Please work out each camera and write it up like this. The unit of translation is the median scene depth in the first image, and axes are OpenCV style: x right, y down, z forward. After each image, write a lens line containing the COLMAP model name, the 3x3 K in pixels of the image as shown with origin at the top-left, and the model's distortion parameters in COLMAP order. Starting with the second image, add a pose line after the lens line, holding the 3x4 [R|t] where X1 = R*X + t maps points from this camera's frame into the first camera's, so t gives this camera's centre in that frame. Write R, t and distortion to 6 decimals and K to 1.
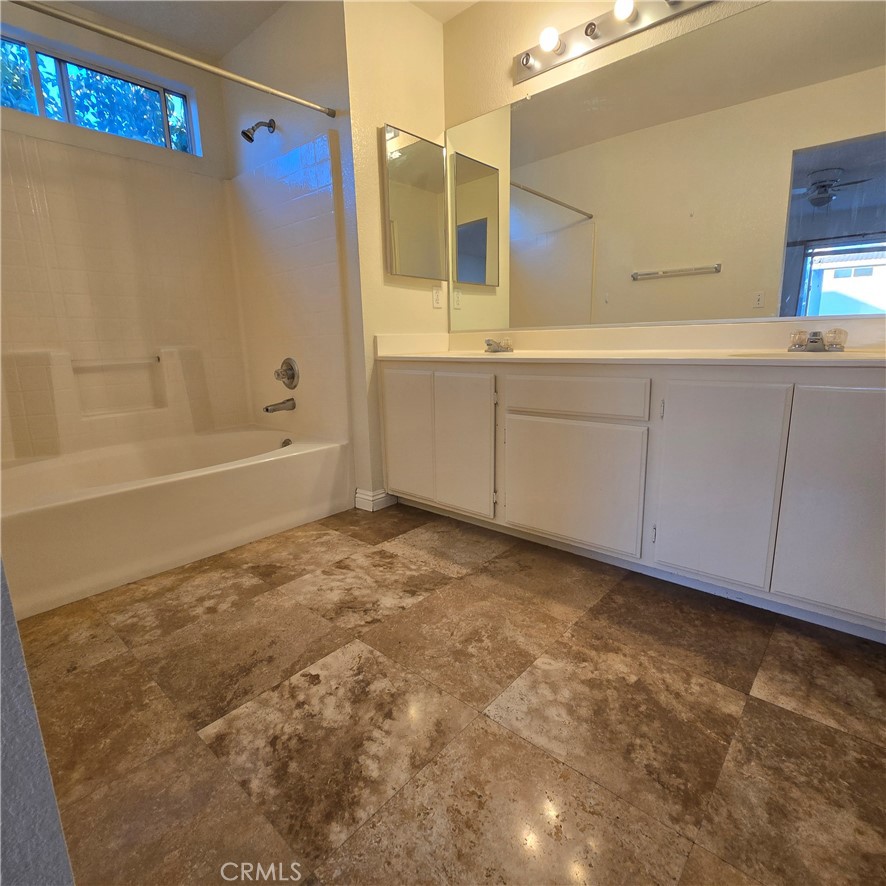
lens RADIAL K [[483.3, 0, 434.9], [0, 483.3, 440.3], [0, 0, 1]] dist [-0.000966, -0.001800]
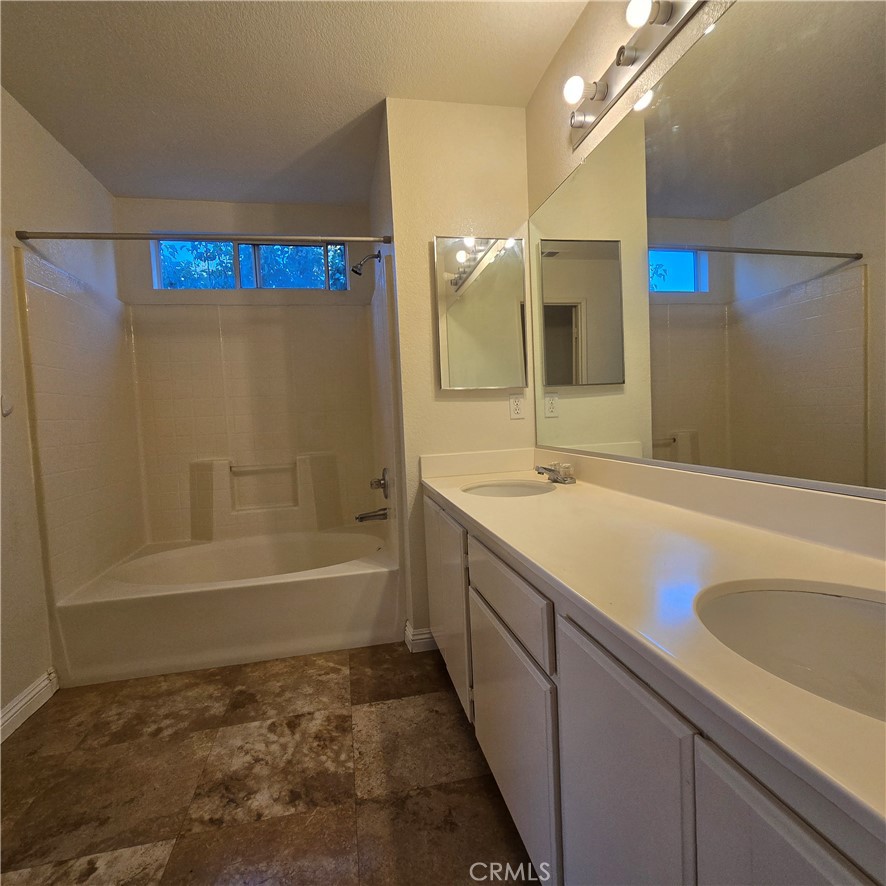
lens RADIAL K [[483.3, 0, 442.4], [0, 483.3, 440.0], [0, 0, 1]] dist [-0.000966, -0.001800]
pose [[0.809517, 0.019724, -0.586765, 0.535506], [-0.093906, 0.990918, -0.096245, -0.197723], [0.579537, 0.133013, 0.804017, 0.349450]]
